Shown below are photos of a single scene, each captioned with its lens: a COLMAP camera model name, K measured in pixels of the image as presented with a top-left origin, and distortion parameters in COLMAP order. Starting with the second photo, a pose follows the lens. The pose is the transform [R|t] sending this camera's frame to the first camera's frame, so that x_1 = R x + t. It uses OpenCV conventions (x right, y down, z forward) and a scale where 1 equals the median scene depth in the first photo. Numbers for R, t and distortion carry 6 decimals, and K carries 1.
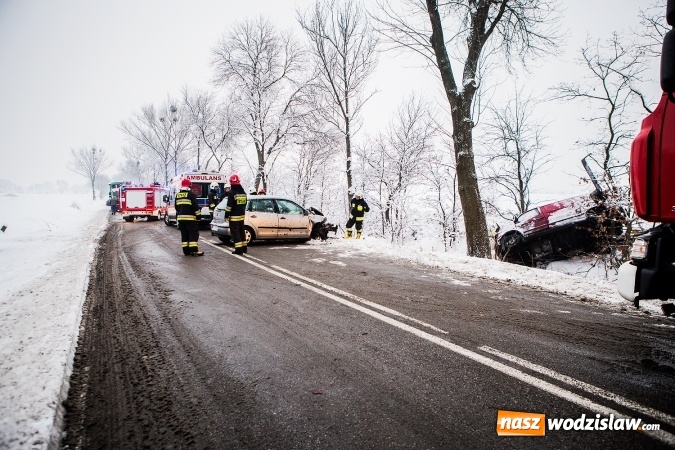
lens RADIAL K [[464.7, 0, 337.5], [0, 464.7, 225.0], [0, 0, 1]] dist [-0.112167, 0.082083]
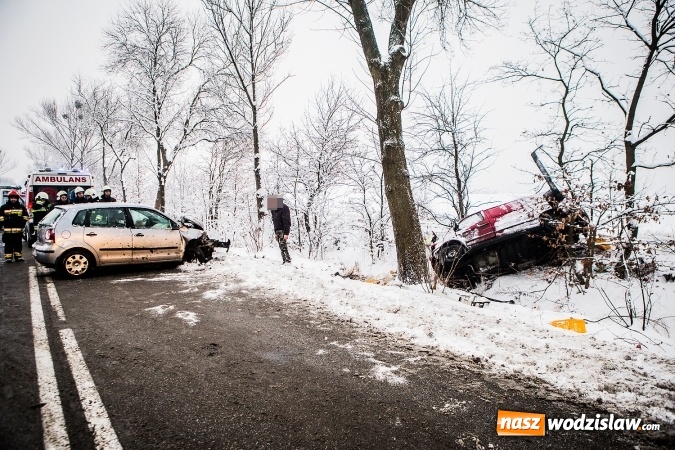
lens RADIAL K [[464.7, 0, 337.5], [0, 464.7, 225.0], [0, 0, 1]] dist [-0.112167, 0.082083]
pose [[0.989065, -0.020031, 0.146112, 0.059992], [0.020613, 0.999784, -0.002470, -0.016919], [-0.146031, 0.005455, 0.989265, 0.214026]]
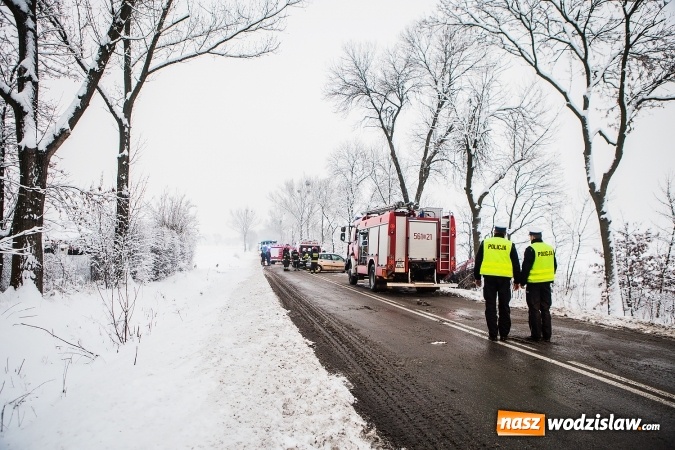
lens RADIAL K [[464.7, 0, 337.5], [0, 464.7, 225.0], [0, 0, 1]] dist [-0.112167, 0.082083]
pose [[0.958790, -0.000862, -0.284114, 0.467885], [-0.032513, 0.993093, -0.112733, 0.051771], [0.282249, 0.117324, 0.952140, -1.063850]]
